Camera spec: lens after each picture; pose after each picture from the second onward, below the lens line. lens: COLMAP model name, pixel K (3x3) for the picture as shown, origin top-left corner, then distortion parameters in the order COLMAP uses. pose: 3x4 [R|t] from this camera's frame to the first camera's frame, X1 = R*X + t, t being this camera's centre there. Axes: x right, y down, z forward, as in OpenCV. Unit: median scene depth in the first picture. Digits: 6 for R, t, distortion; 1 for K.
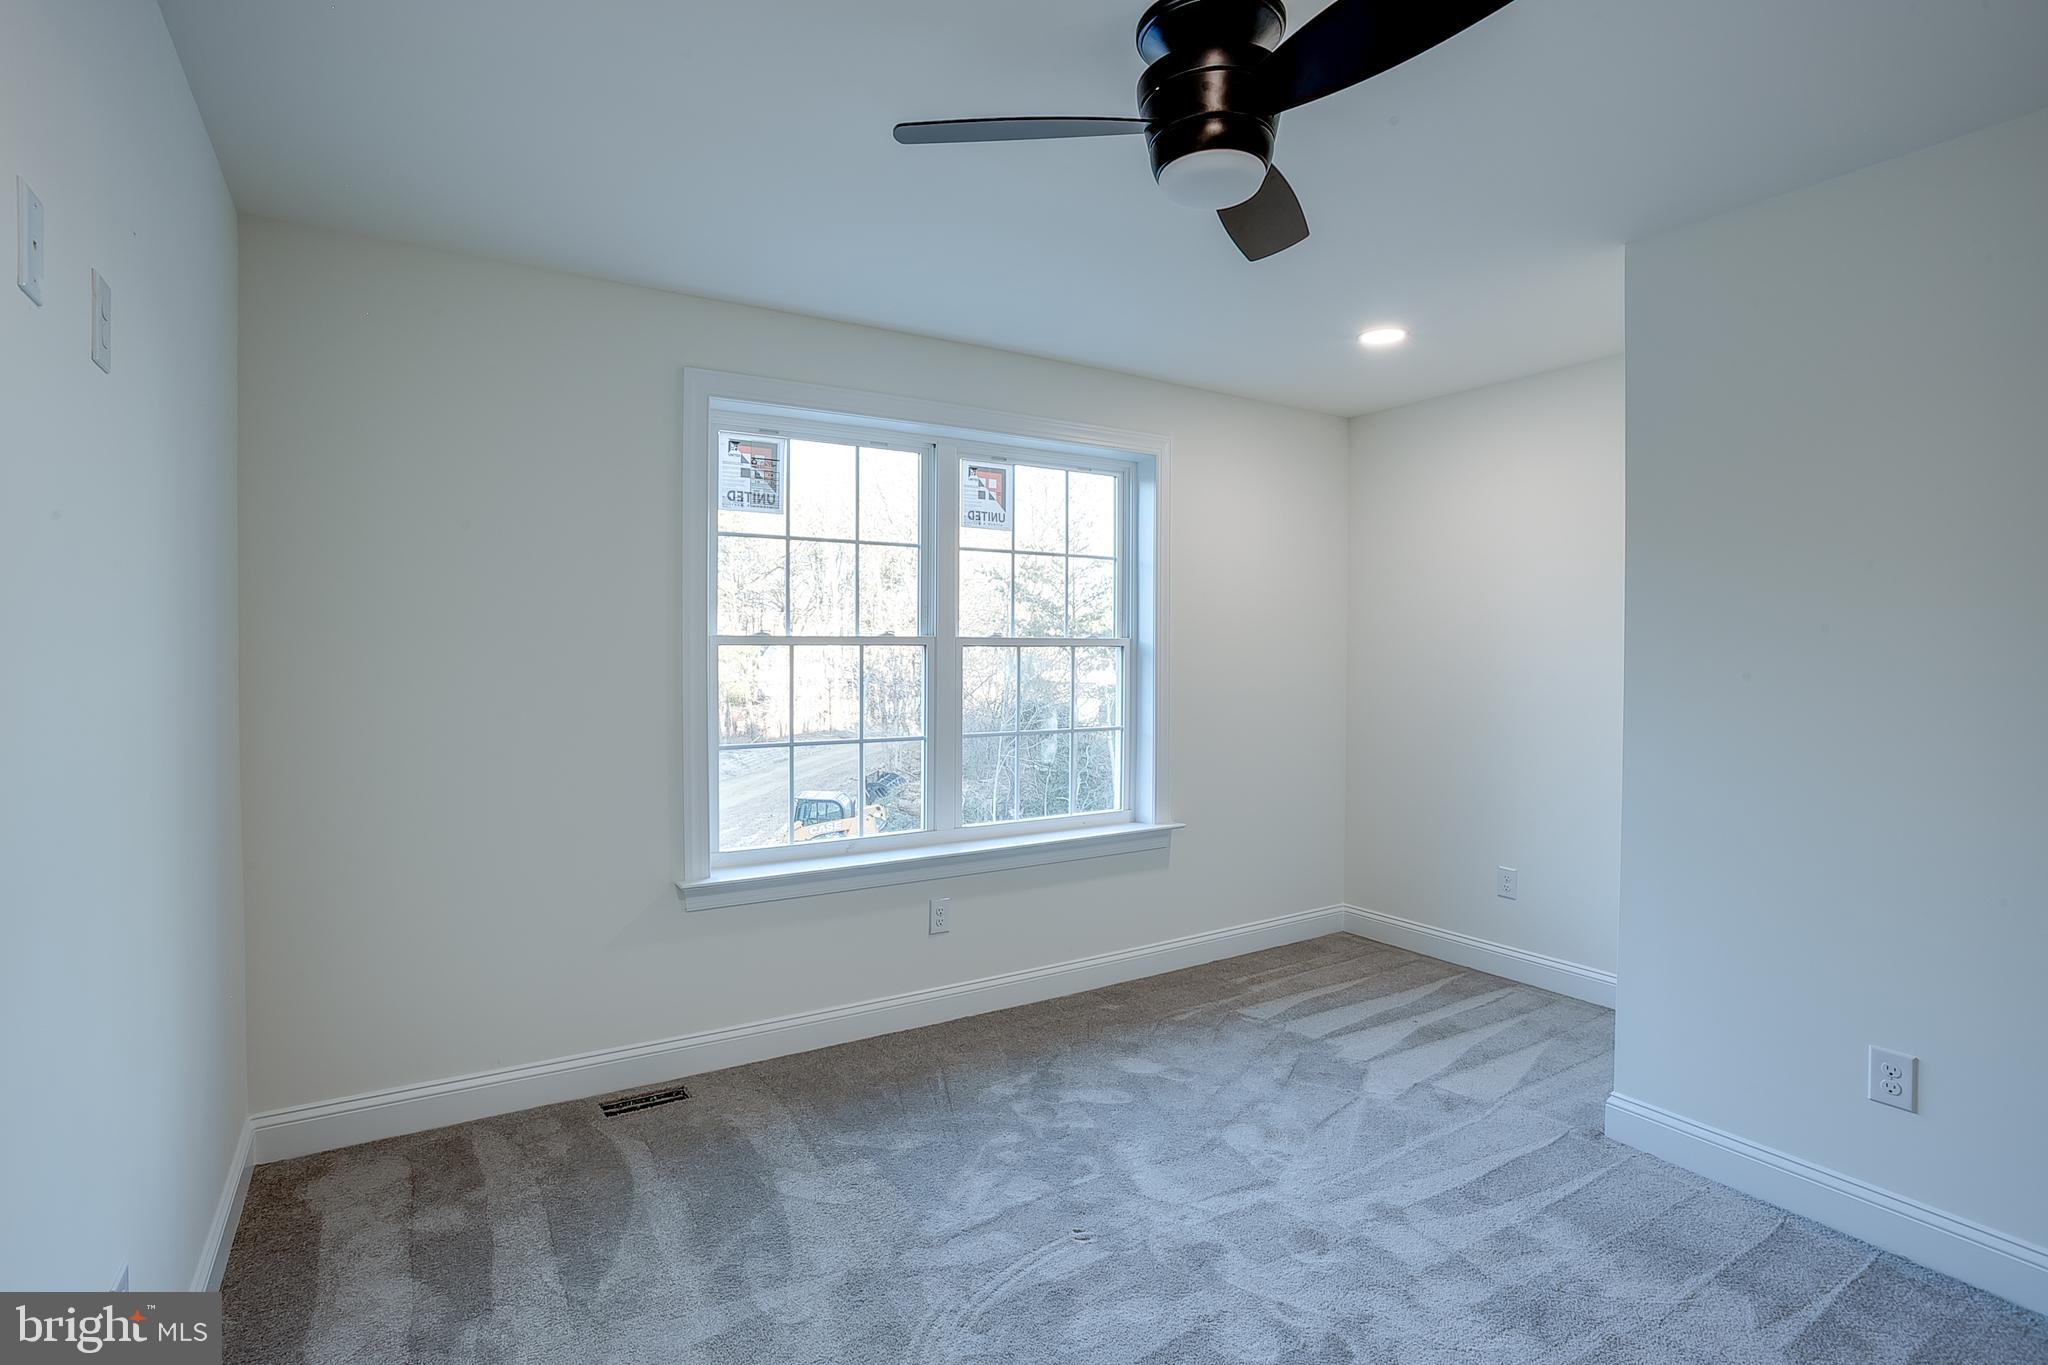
lens RADIAL K [[1041.6, 0, 1010.5], [0, 1041.6, 655.4], [0, 0, 1]] dist [-0.000608, 0.000458]
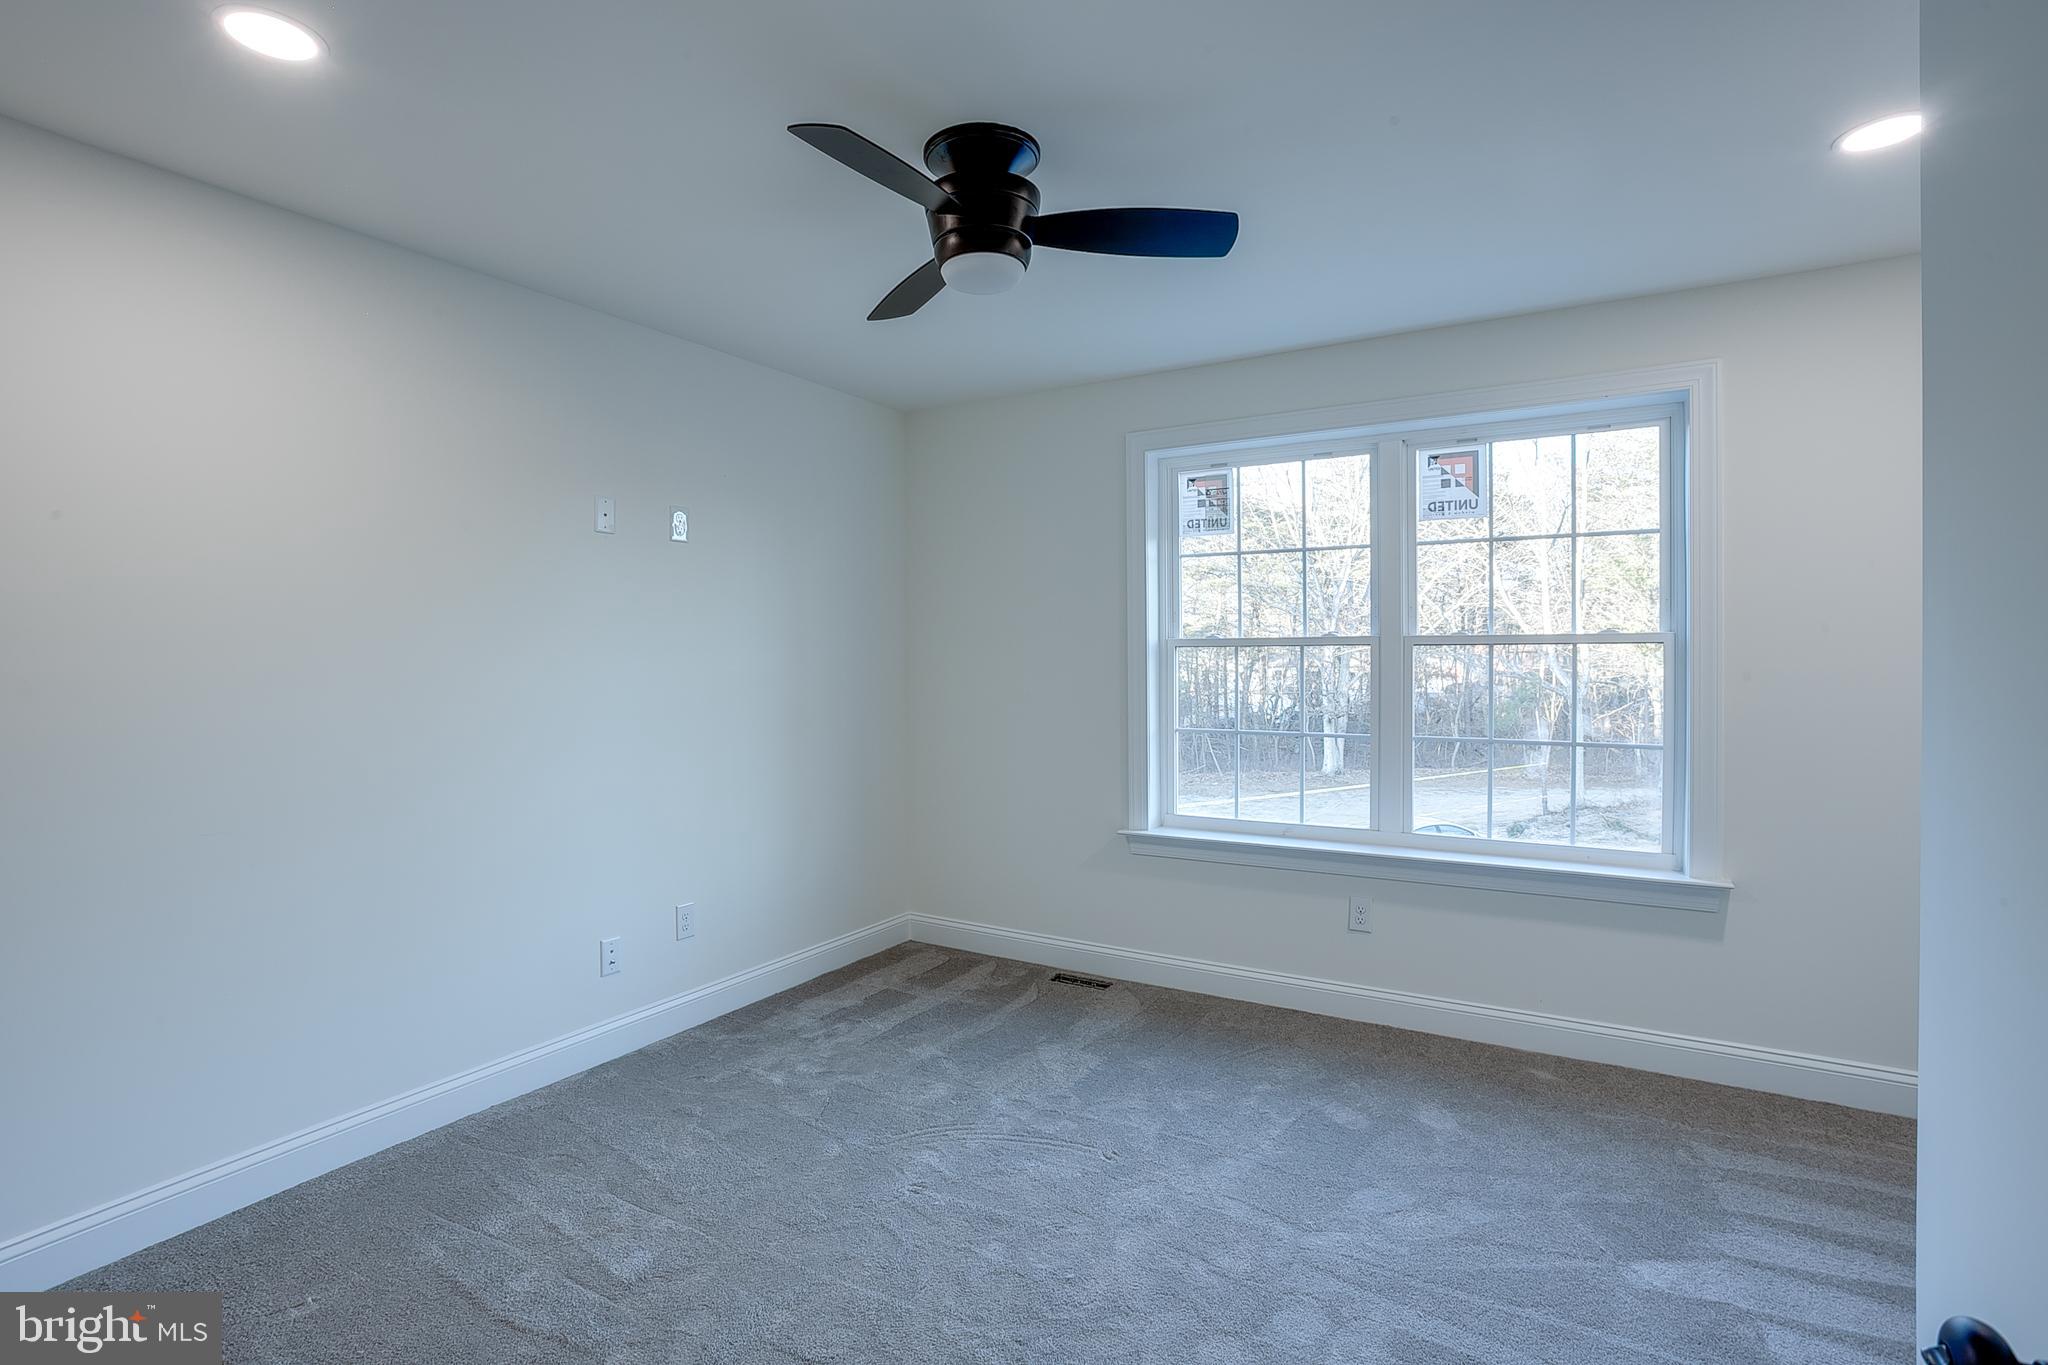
lens RADIAL K [[995.5, 0, 996.0], [0, 995.5, 662.9], [0, 0, 1]] dist [-0.063727, 0.034871]
pose [[0.437029, -0.004608, -0.899436, 0.623929], [-0.009082, 0.999913, -0.009535, 0.020314], [0.899402, 0.012336, 0.436949, 0.269285]]
